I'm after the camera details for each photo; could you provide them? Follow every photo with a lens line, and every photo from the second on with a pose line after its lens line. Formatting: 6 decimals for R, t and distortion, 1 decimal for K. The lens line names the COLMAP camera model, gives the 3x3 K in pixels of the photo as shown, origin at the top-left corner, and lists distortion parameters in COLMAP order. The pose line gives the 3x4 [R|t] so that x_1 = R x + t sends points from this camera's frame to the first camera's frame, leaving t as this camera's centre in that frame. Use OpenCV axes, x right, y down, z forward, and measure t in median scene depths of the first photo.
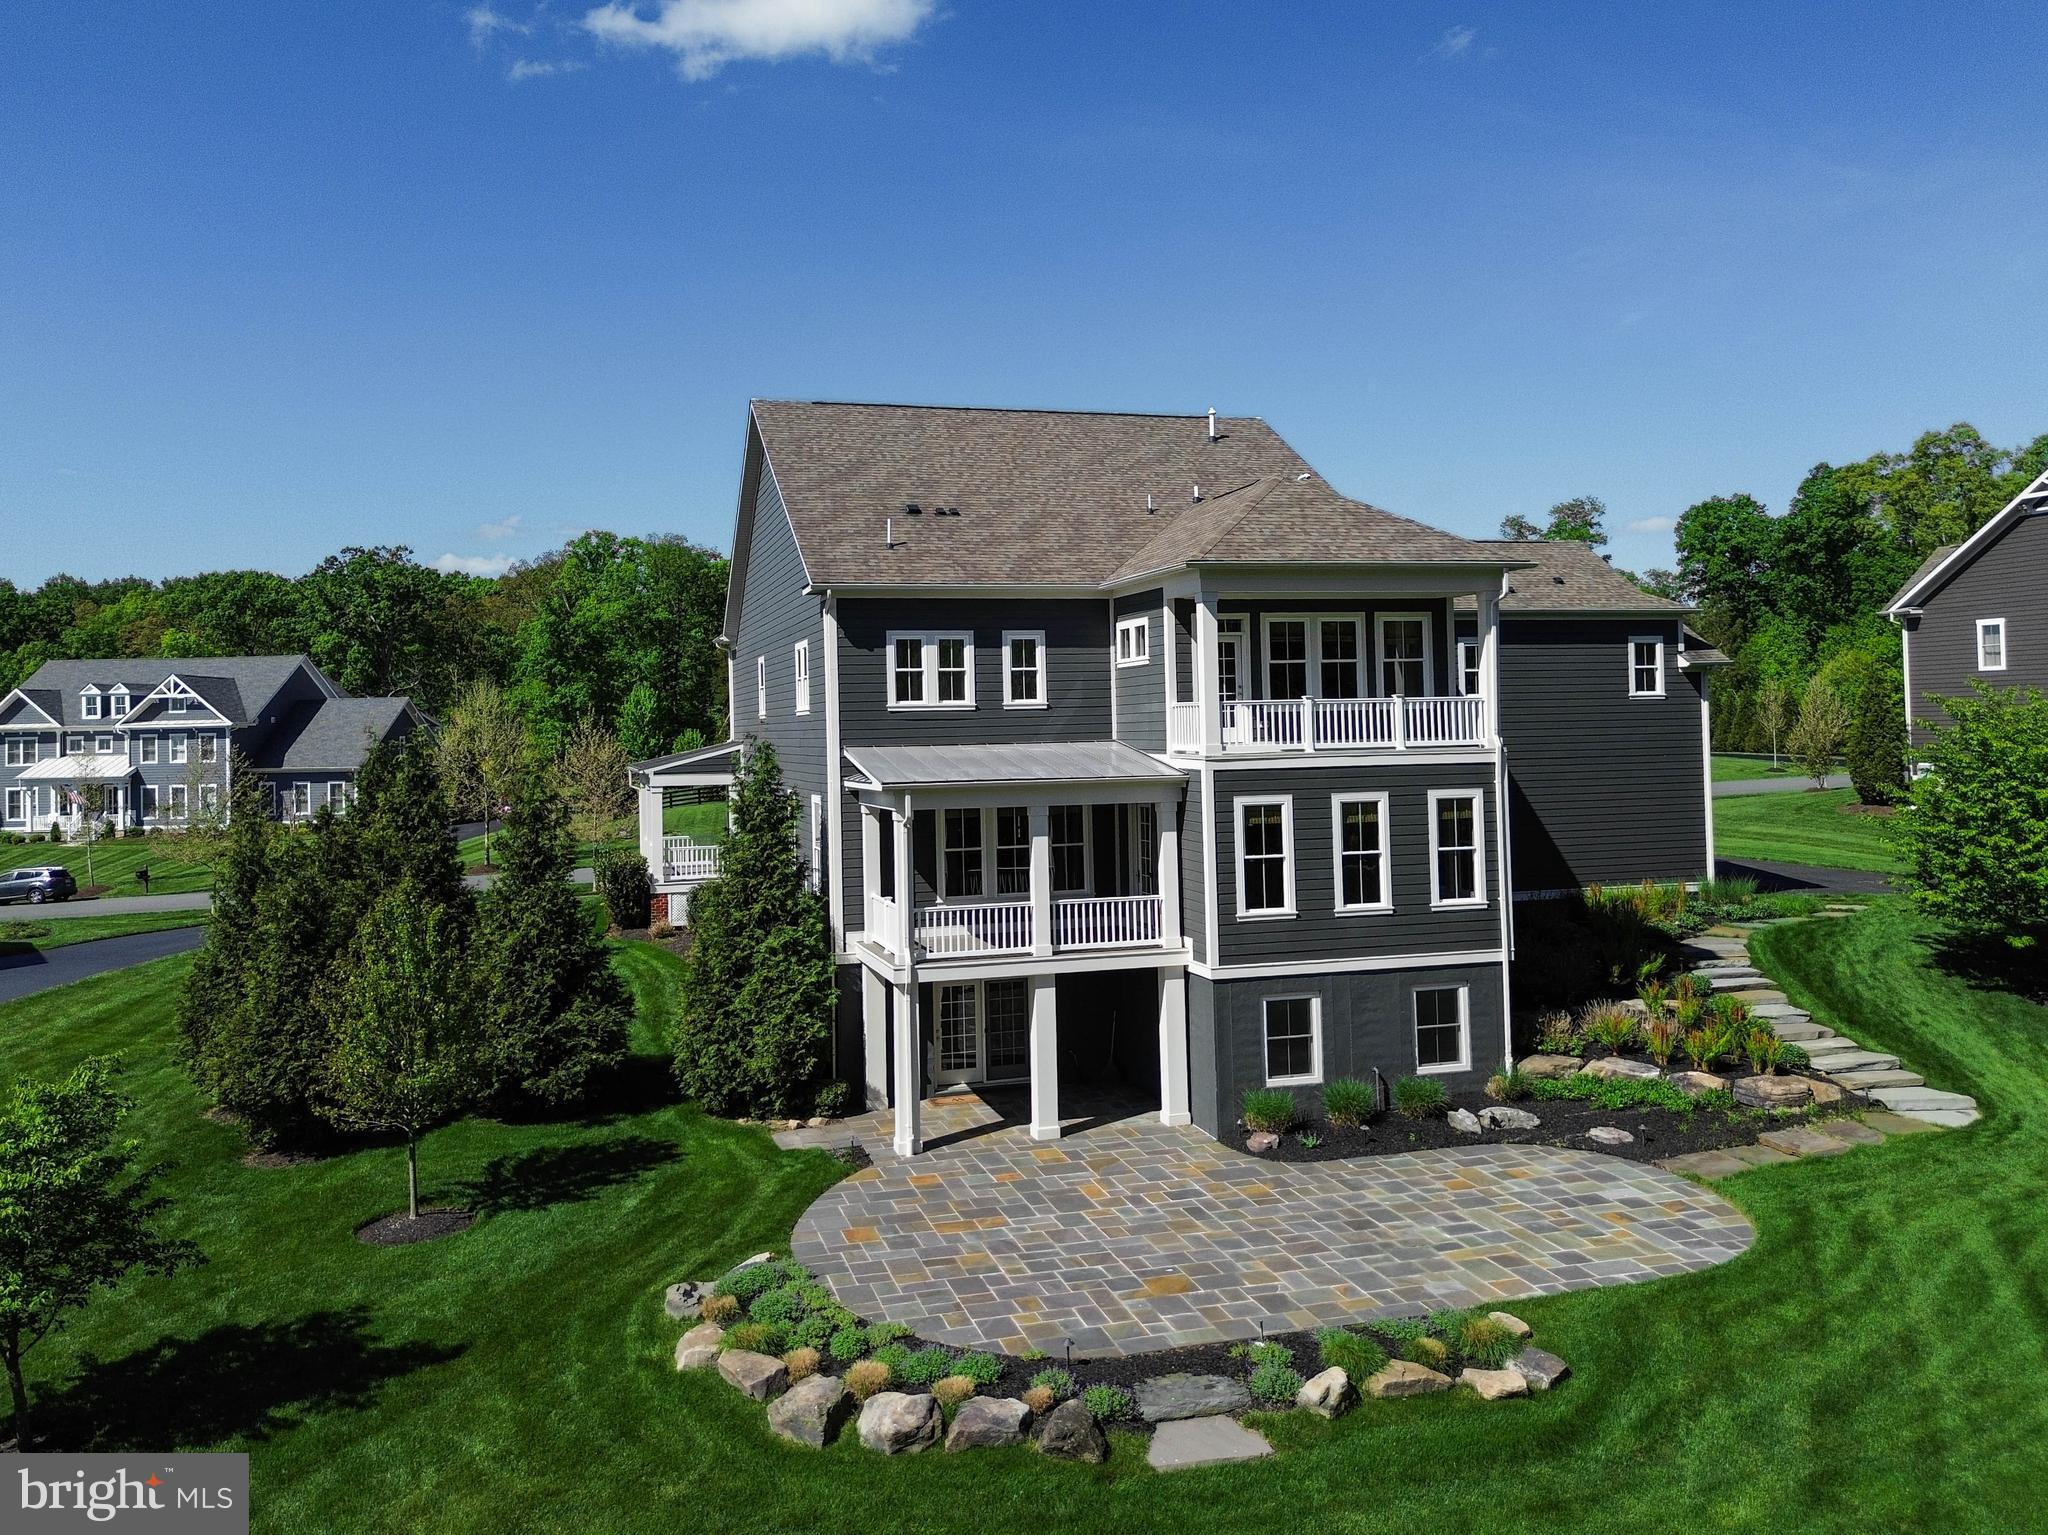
lens RADIAL K [[1485.8, 0, 1081.8], [0, 1485.8, 789.2], [0, 0, 1]] dist [0.048554, -0.040545]
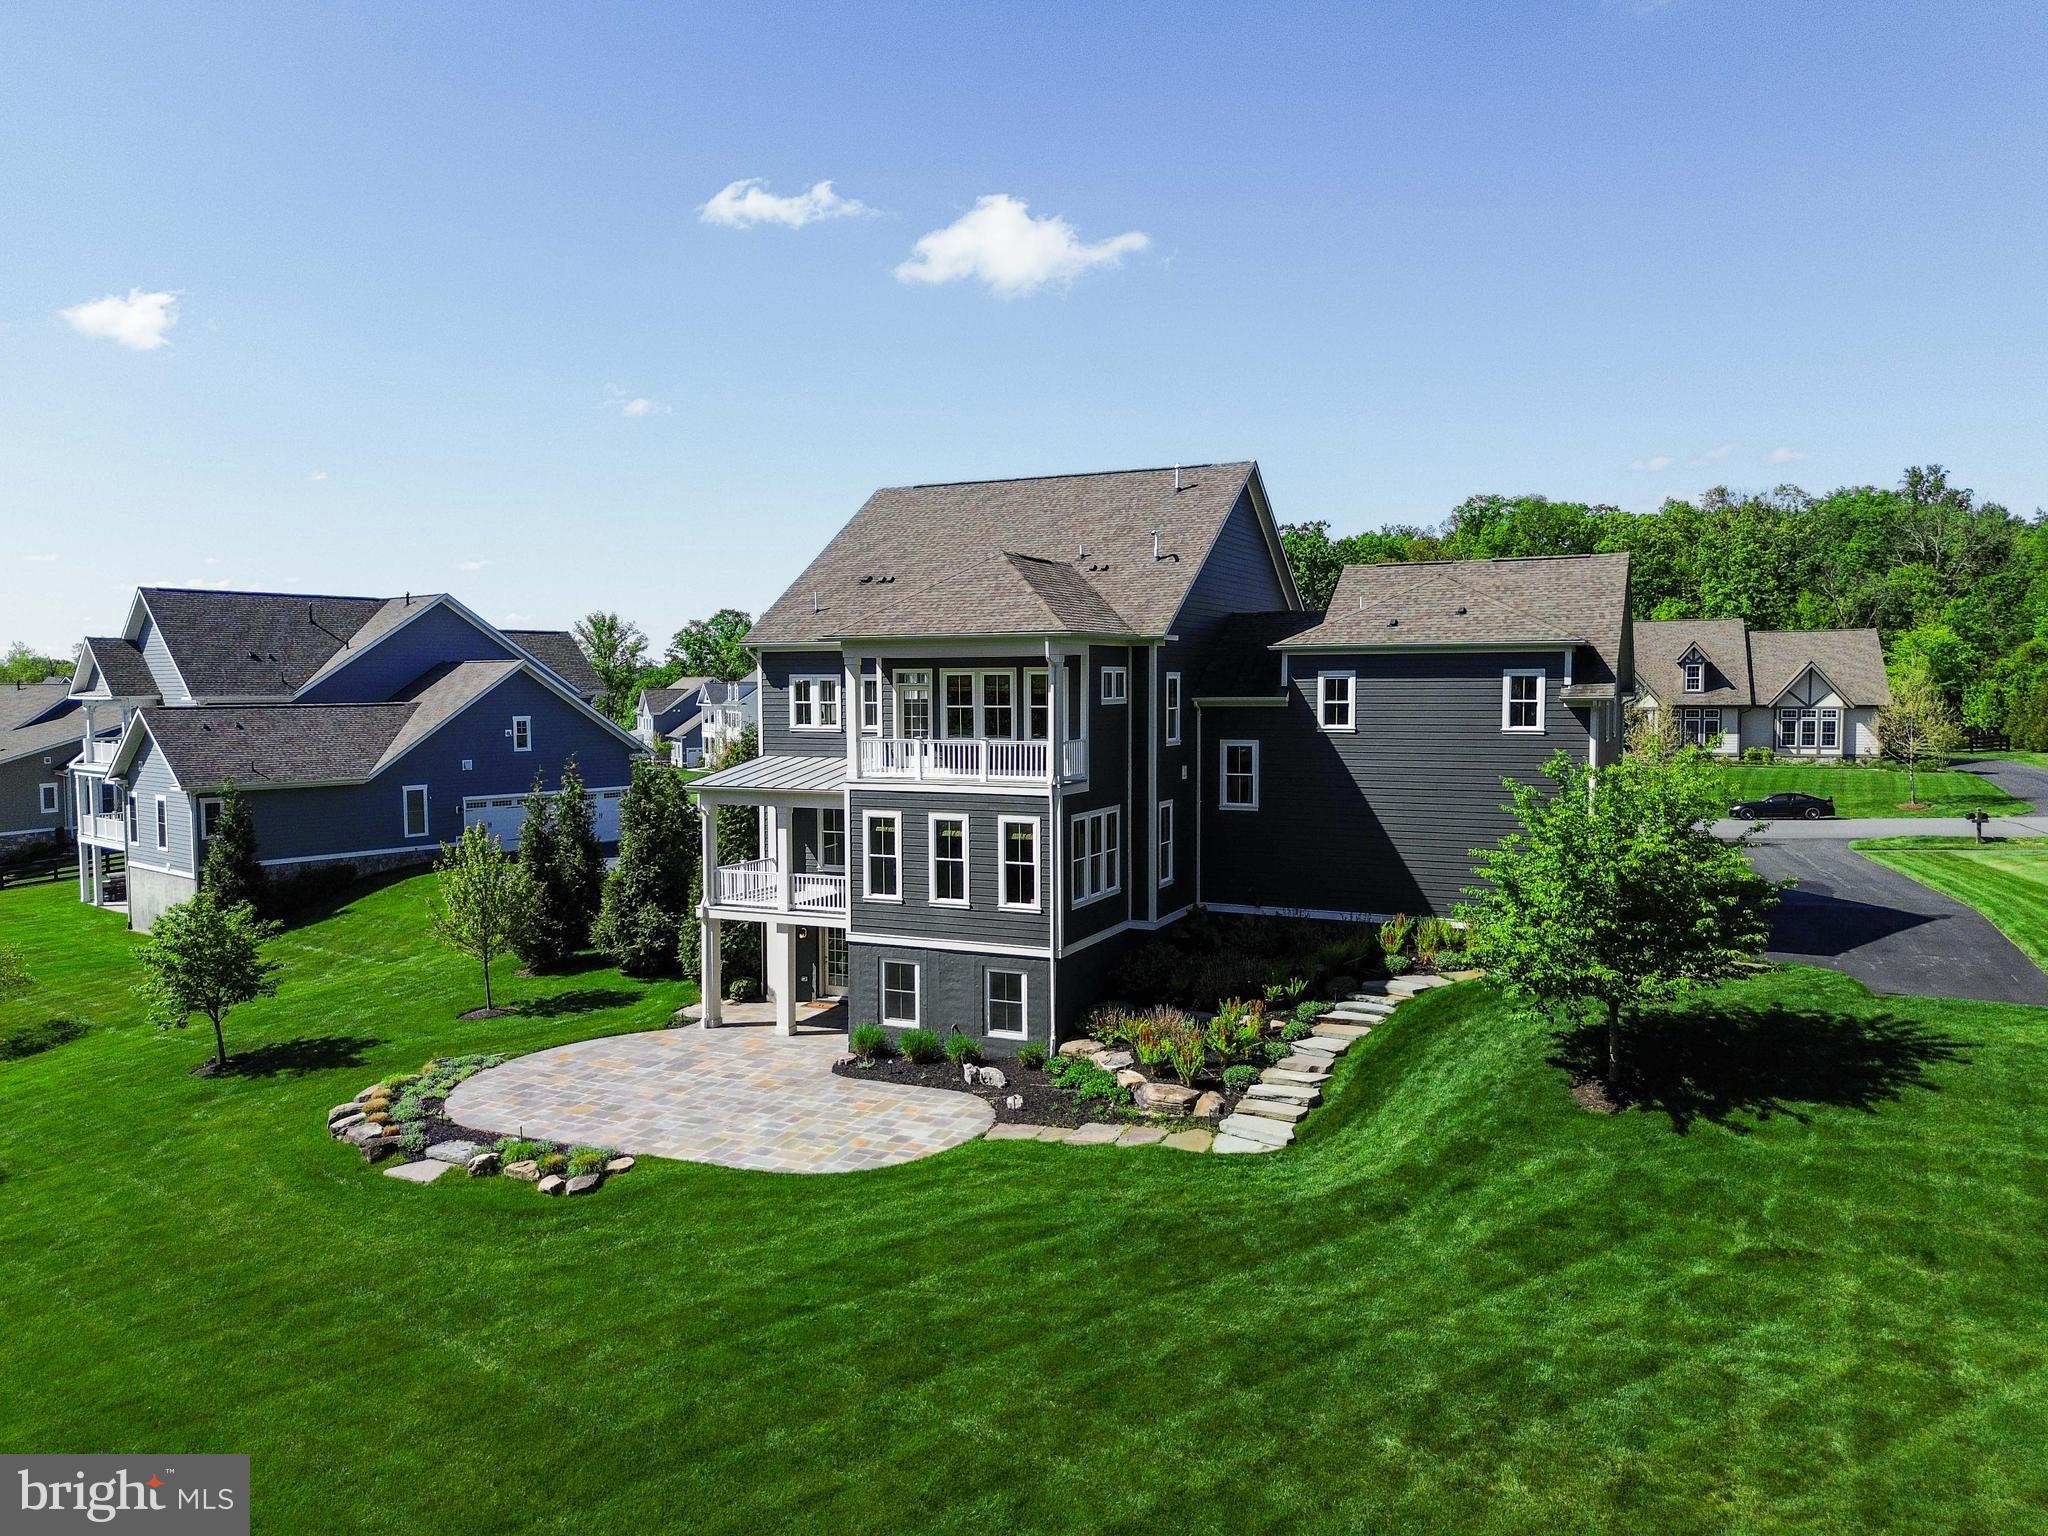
lens RADIAL K [[1485.8, 0, 1032.1], [0, 1485.8, 777.5], [0, 0, 1]] dist [0.048554, -0.040545]
pose [[0.759911, 0.066711, -0.646595, 1.082865], [-0.038798, 0.997601, 0.057328, -0.106759], [0.648869, -0.018478, 0.760676, 0.065038]]
